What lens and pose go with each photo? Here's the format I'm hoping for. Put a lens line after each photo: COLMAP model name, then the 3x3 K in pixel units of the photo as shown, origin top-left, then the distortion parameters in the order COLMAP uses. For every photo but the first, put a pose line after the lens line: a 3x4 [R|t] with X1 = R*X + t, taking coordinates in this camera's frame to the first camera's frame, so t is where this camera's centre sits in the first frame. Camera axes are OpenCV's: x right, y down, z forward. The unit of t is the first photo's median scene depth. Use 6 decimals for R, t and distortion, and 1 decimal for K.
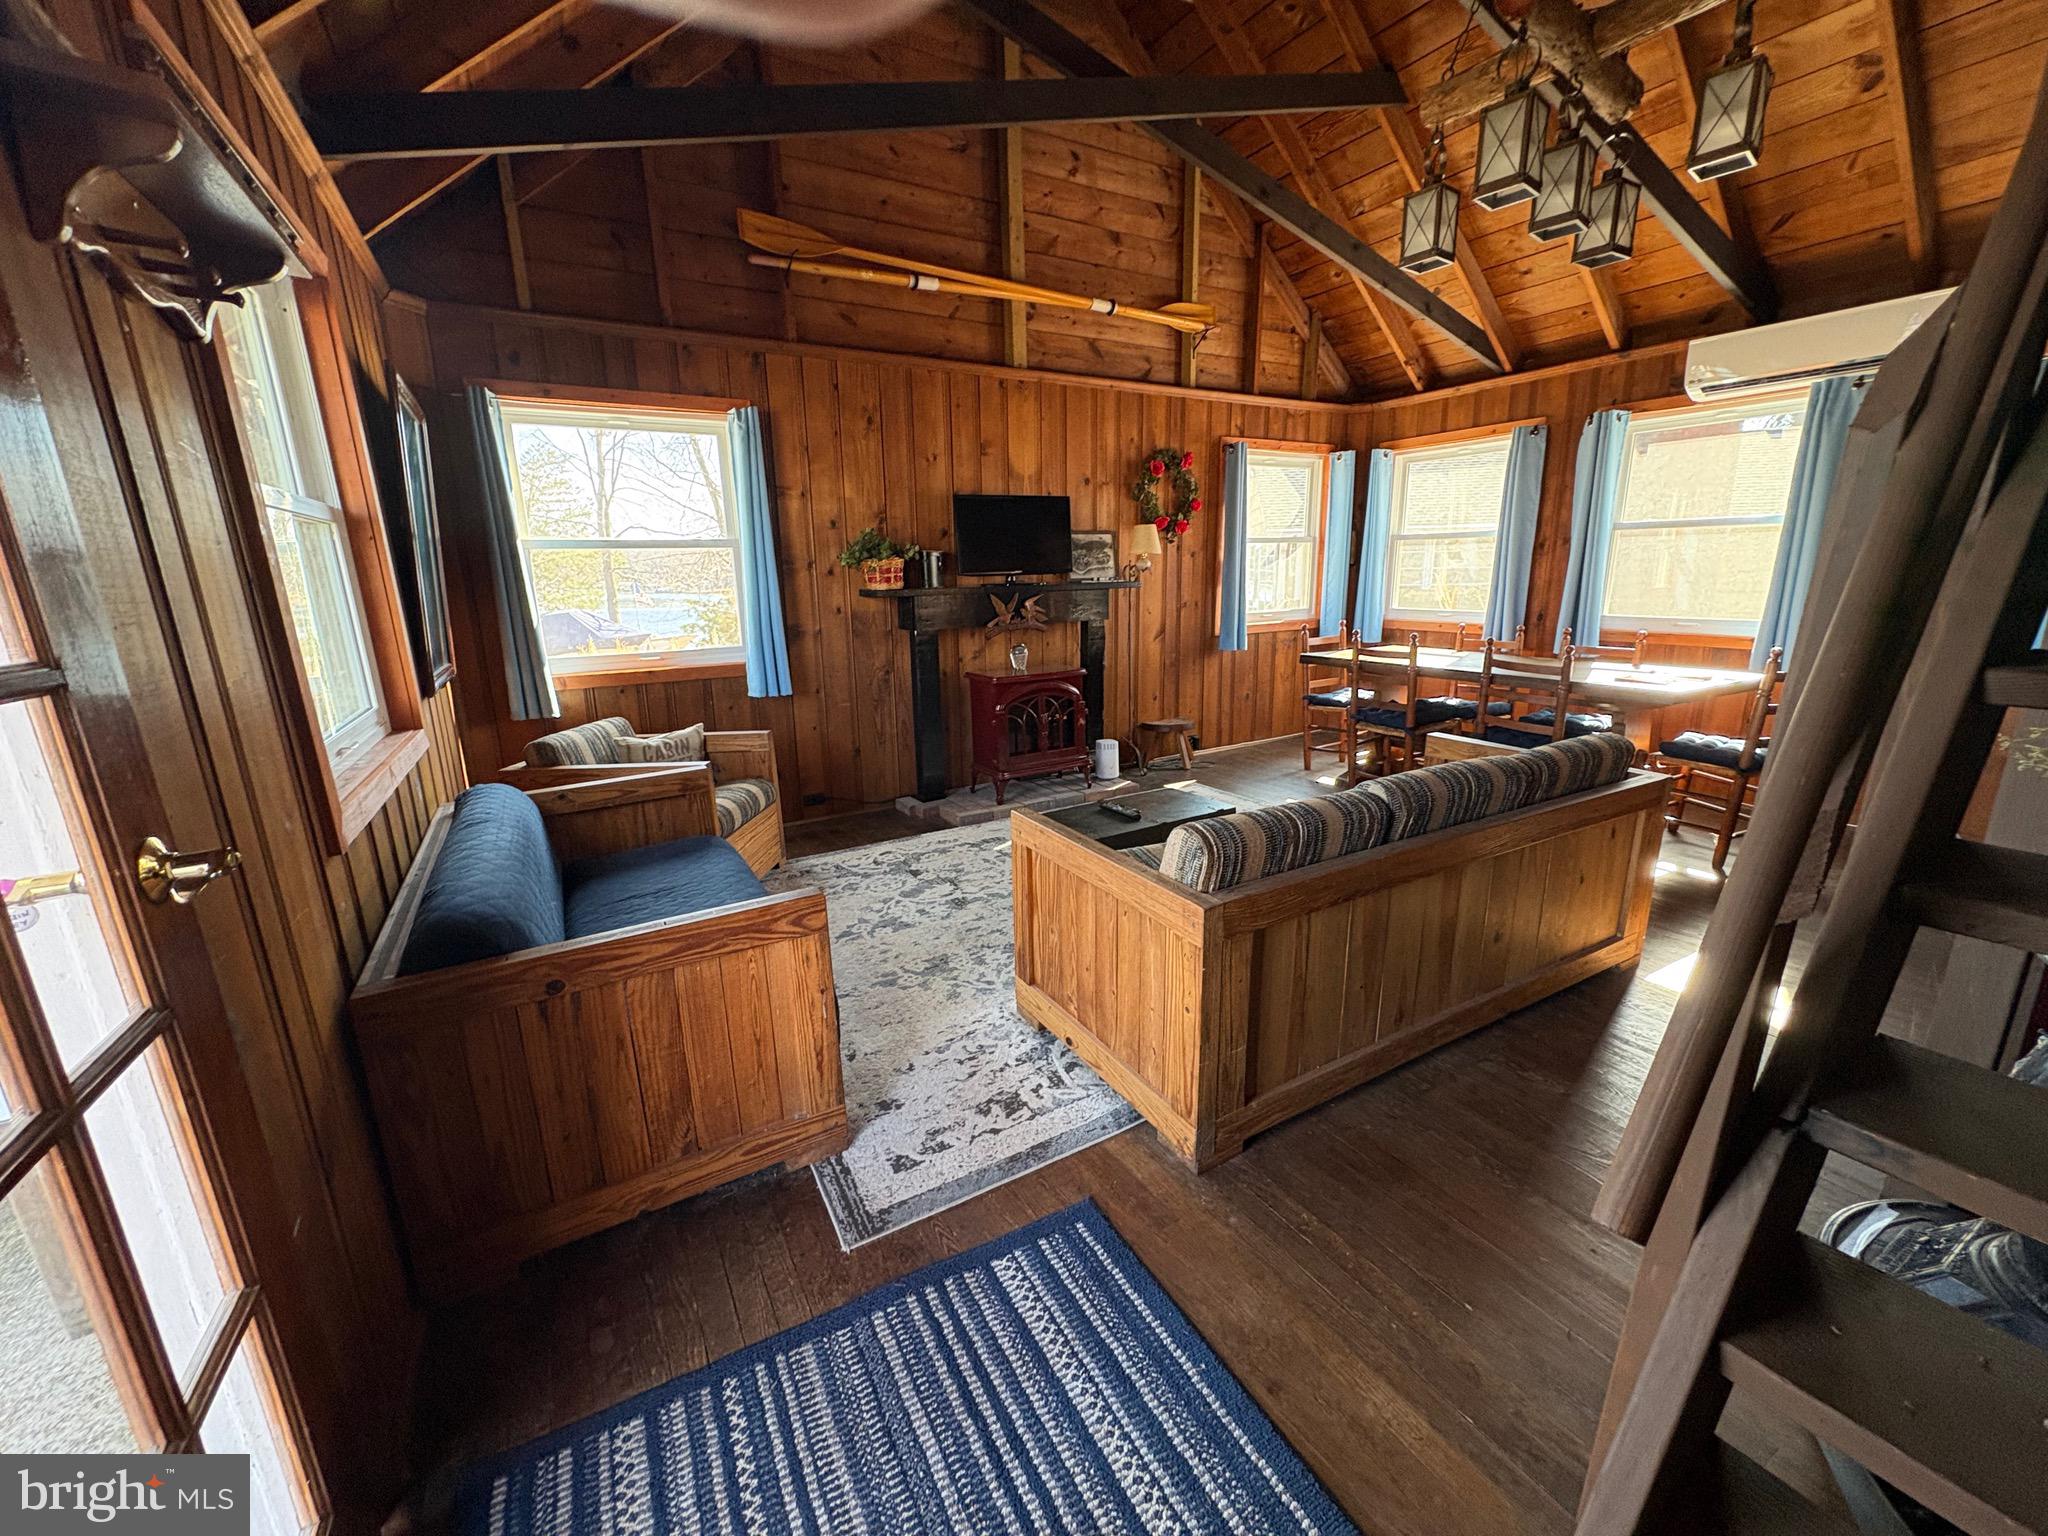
lens RADIAL K [[812.8, 0, 1028.9], [0, 812.8, 770.5], [0, 0, 1]] dist [-0.000769, -0.000432]
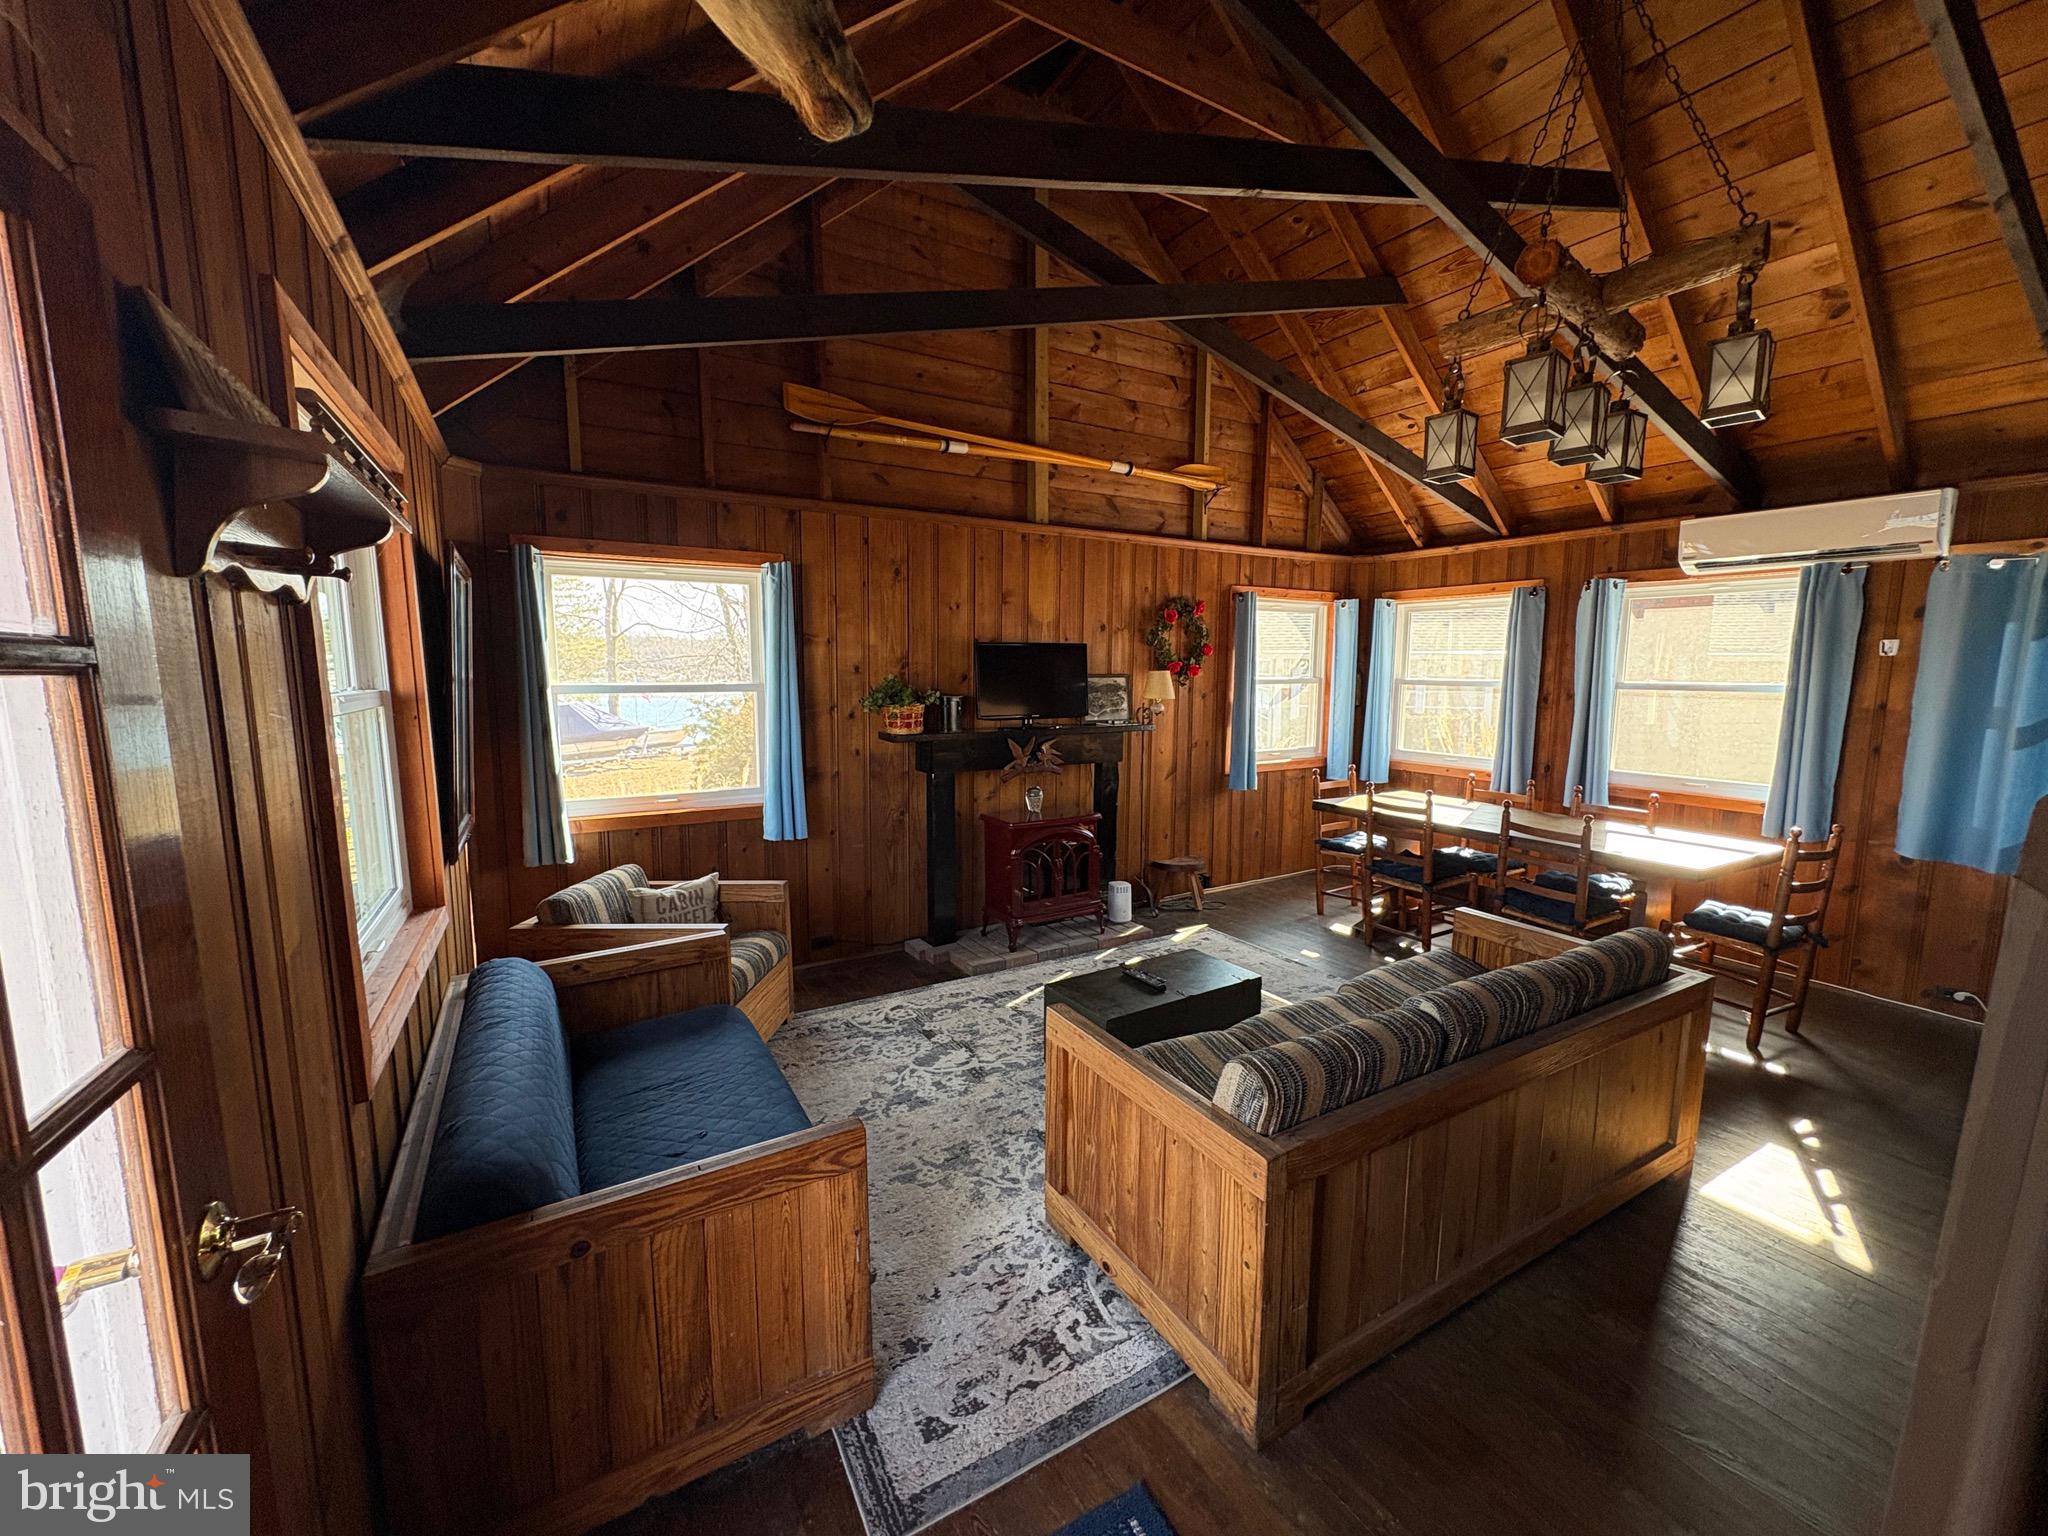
lens RADIAL K [[812.8, 0, 1025.9], [0, 812.8, 764.9], [0, 0, 1]] dist [-0.000769, -0.000432]
pose [[0.999659, 0.024474, 0.009120, -0.045504], [-0.023231, 0.992769, -0.117771, -0.089104], [-0.011937, 0.117519, 0.992999, 0.002328]]
